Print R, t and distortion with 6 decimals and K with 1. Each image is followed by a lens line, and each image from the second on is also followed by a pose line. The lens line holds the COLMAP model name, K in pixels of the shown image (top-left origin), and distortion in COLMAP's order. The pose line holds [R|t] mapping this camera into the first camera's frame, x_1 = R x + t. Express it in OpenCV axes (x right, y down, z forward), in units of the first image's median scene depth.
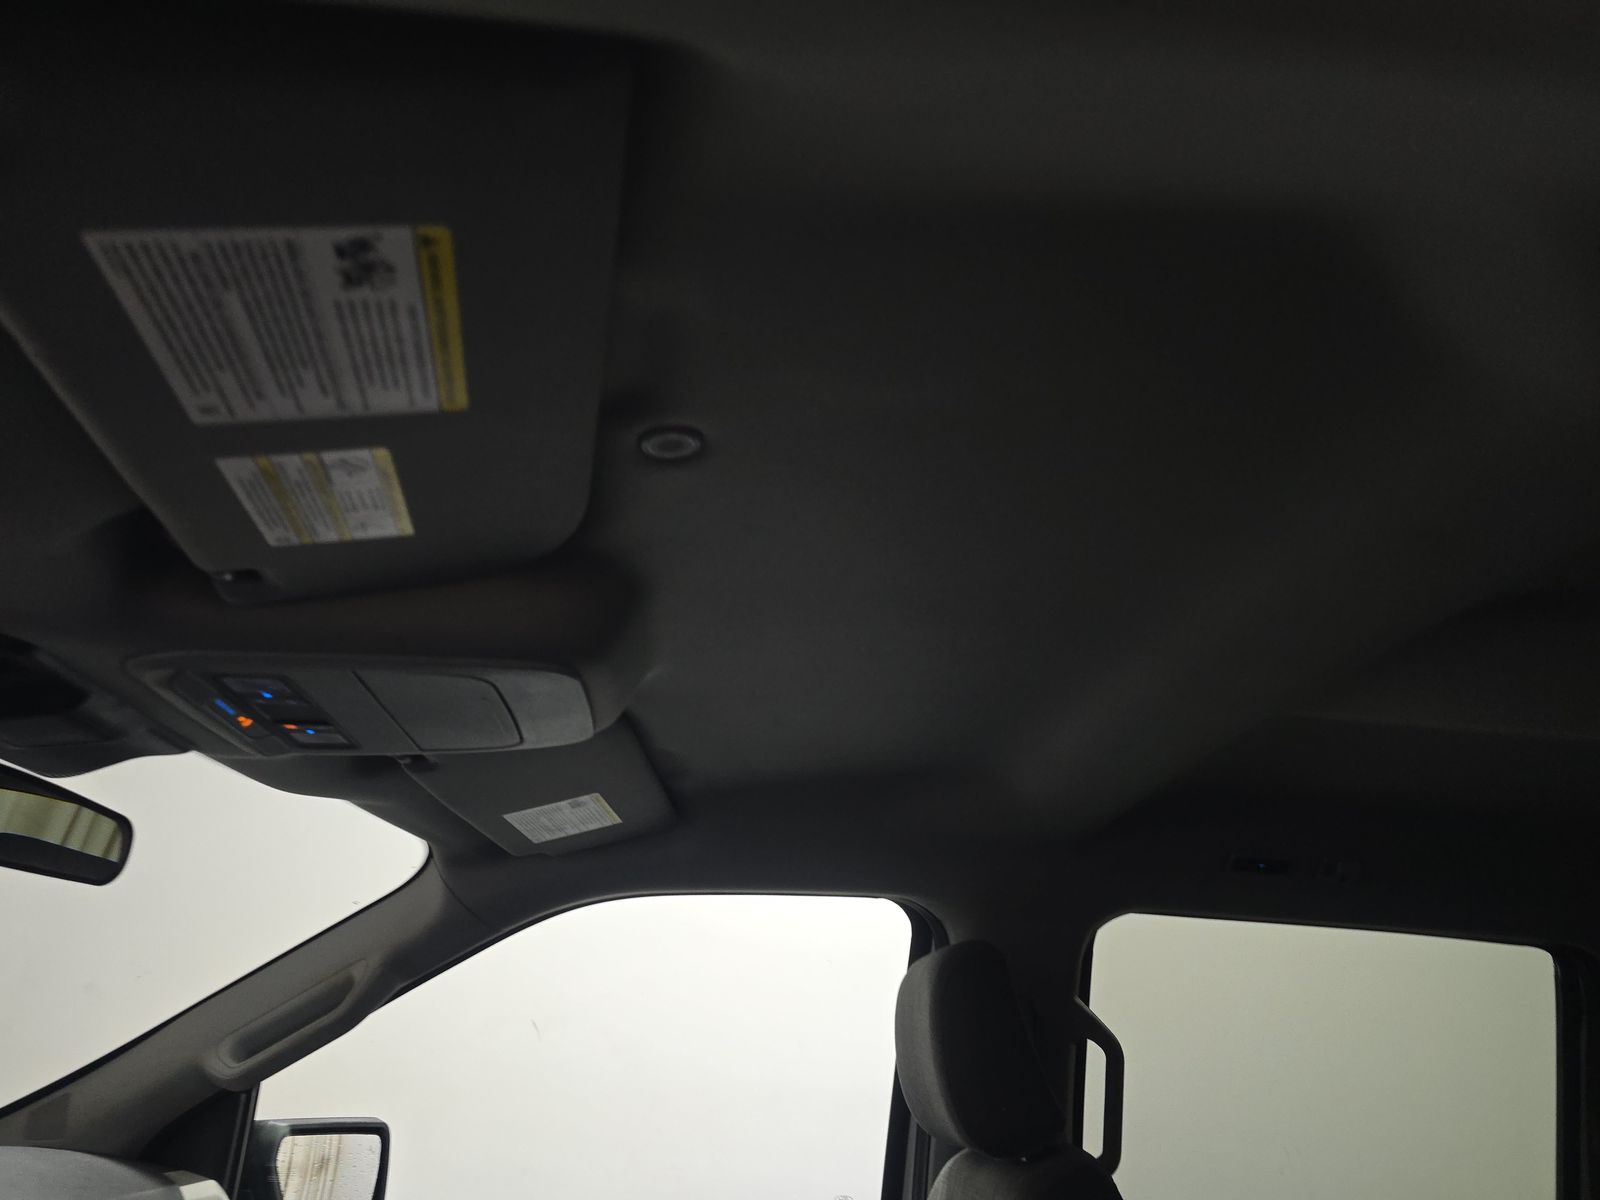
lens RADIAL K [[1096.6, 0, 789.4], [0, 1096.6, 611.5], [0, 0, 1]] dist [-0.008443, -0.003311]
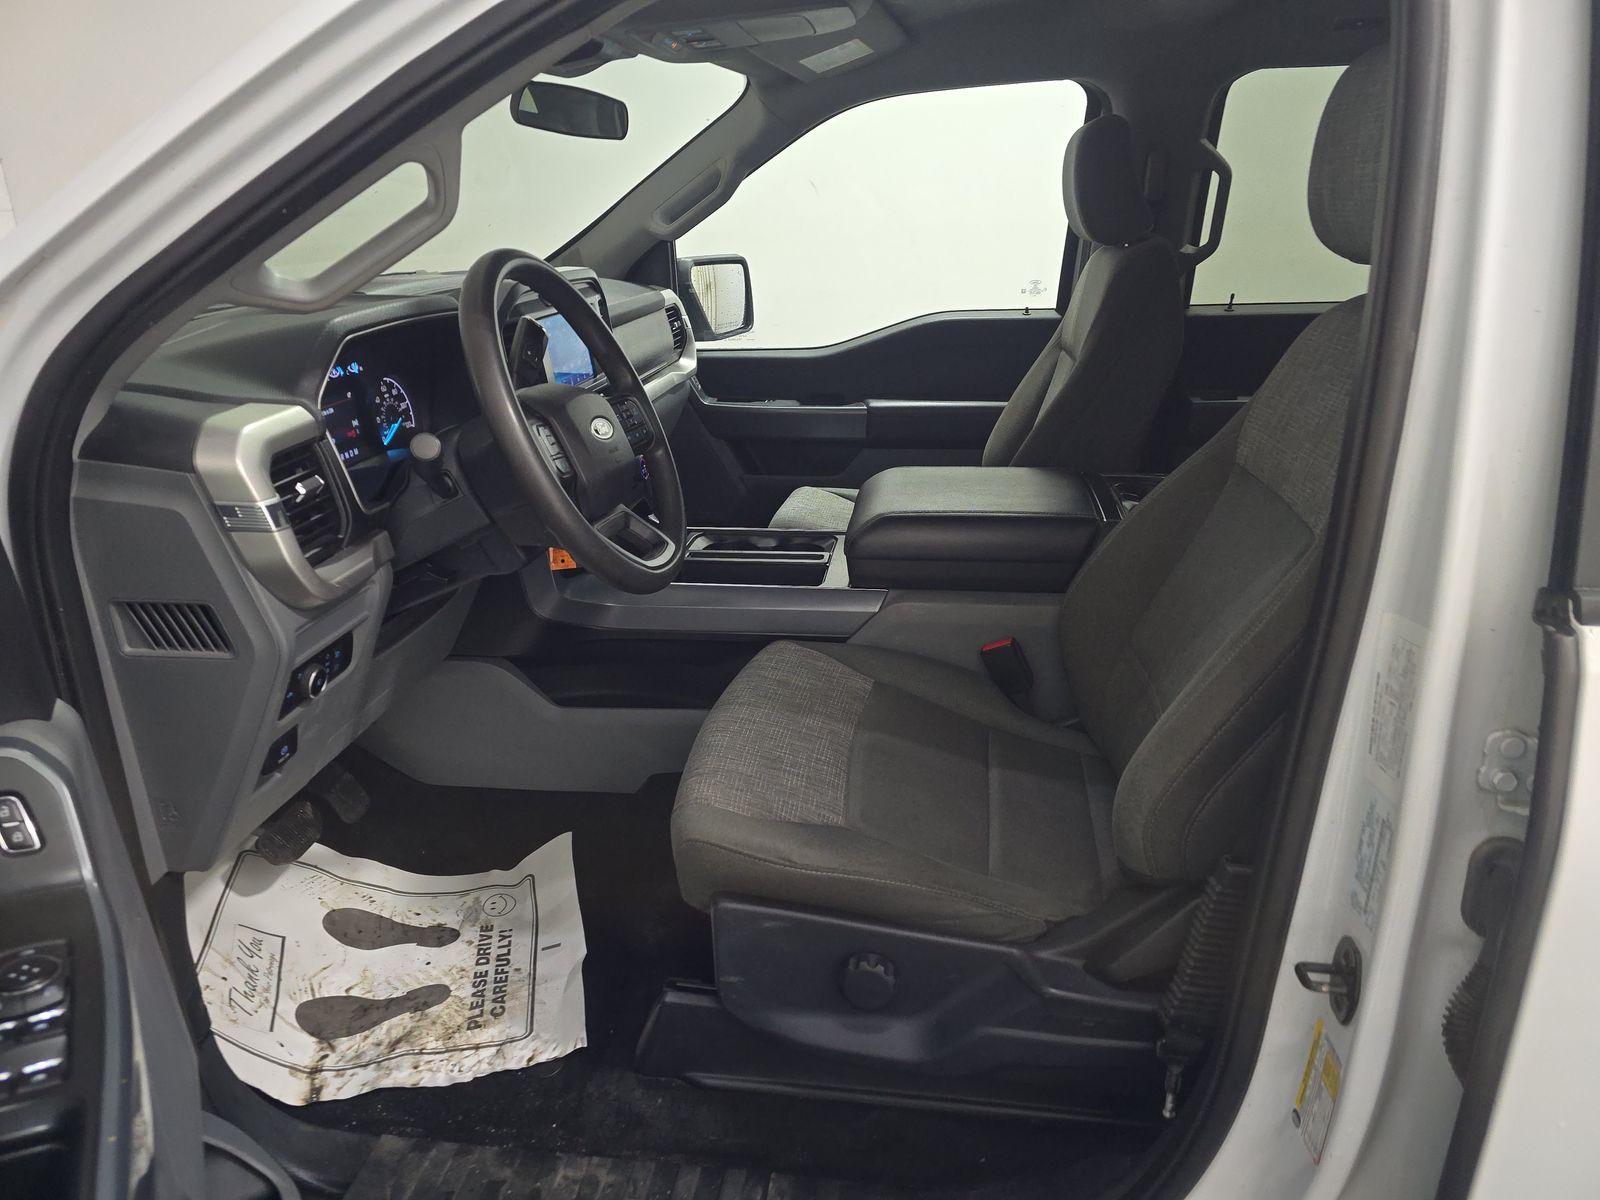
lens RADIAL K [[1096.6, 0, 789.4], [0, 1096.6, 611.5], [0, 0, 1]] dist [-0.008443, -0.003311]
pose [[0.973161, 0.016398, -0.229540, 0.090914], [0.142608, 0.739874, 0.657457, -0.238882], [0.180612, -0.672545, 0.717678, -0.601908]]
